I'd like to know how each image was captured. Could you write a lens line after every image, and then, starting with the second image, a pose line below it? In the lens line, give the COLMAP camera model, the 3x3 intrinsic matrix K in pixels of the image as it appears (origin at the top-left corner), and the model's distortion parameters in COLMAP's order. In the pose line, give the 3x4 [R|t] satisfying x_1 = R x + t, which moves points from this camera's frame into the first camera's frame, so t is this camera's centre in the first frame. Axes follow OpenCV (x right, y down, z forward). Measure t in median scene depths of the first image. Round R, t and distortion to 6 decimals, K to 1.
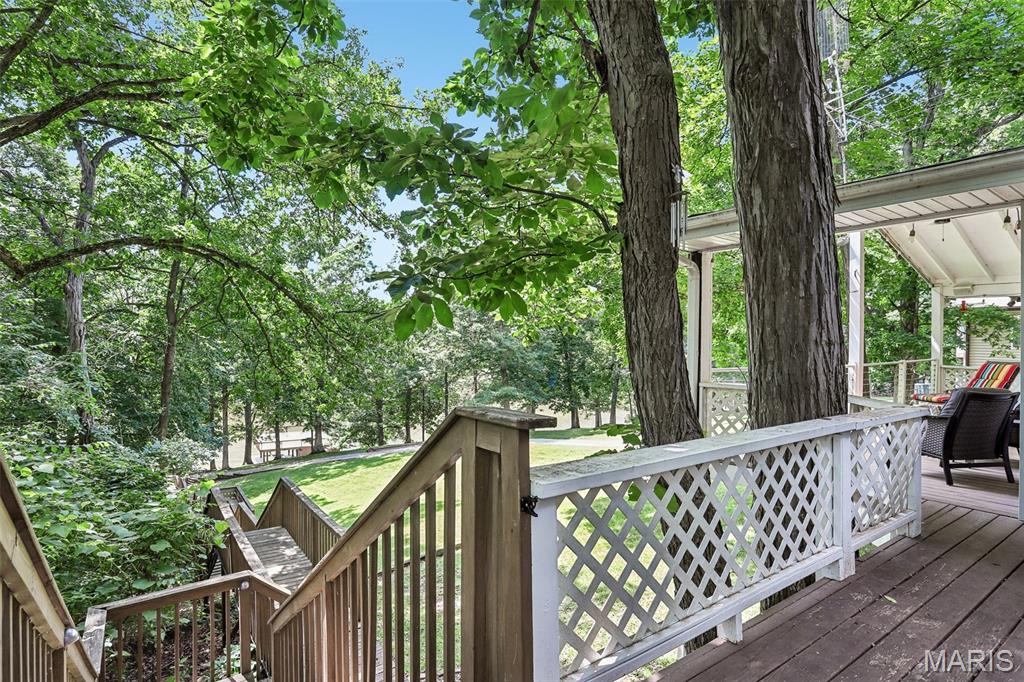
lens RADIAL K [[515.3, 0, 505.7], [0, 515.3, 339.3], [0, 0, 1]] dist [-0.073008, 0.032369]
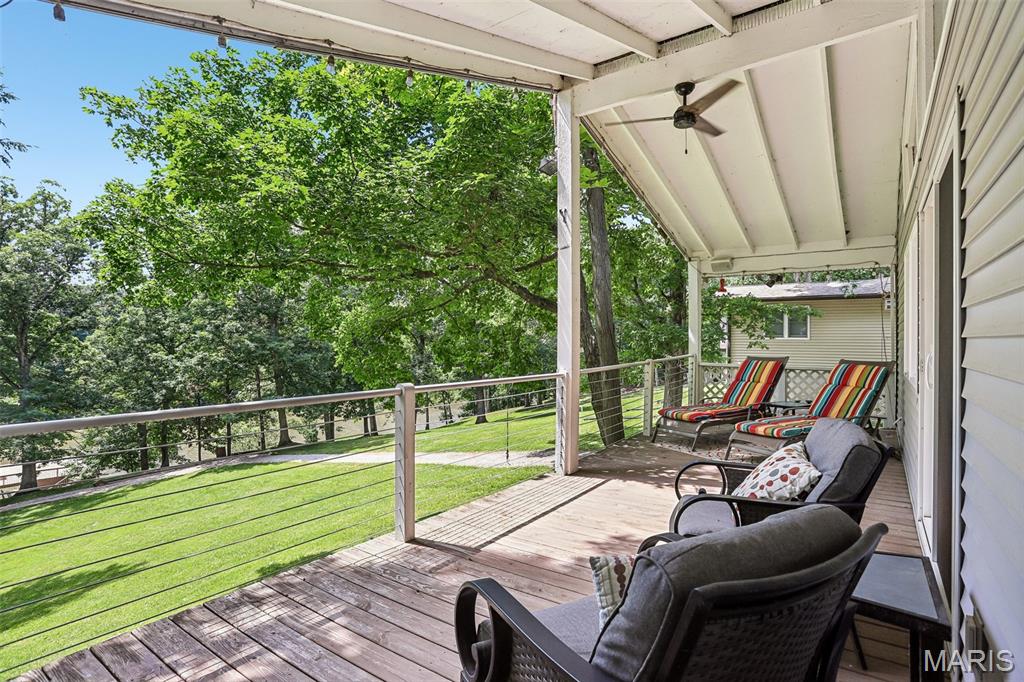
lens RADIAL K [[515.3, 0, 505.7], [0, 515.3, 339.3], [0, 0, 1]] dist [-0.073008, 0.032369]
pose [[0.944644, -0.017175, 0.327646, 0.211754], [0.015650, 0.999851, 0.007292, 0.003363], [-0.327723, -0.001761, 0.944772, 0.222498]]
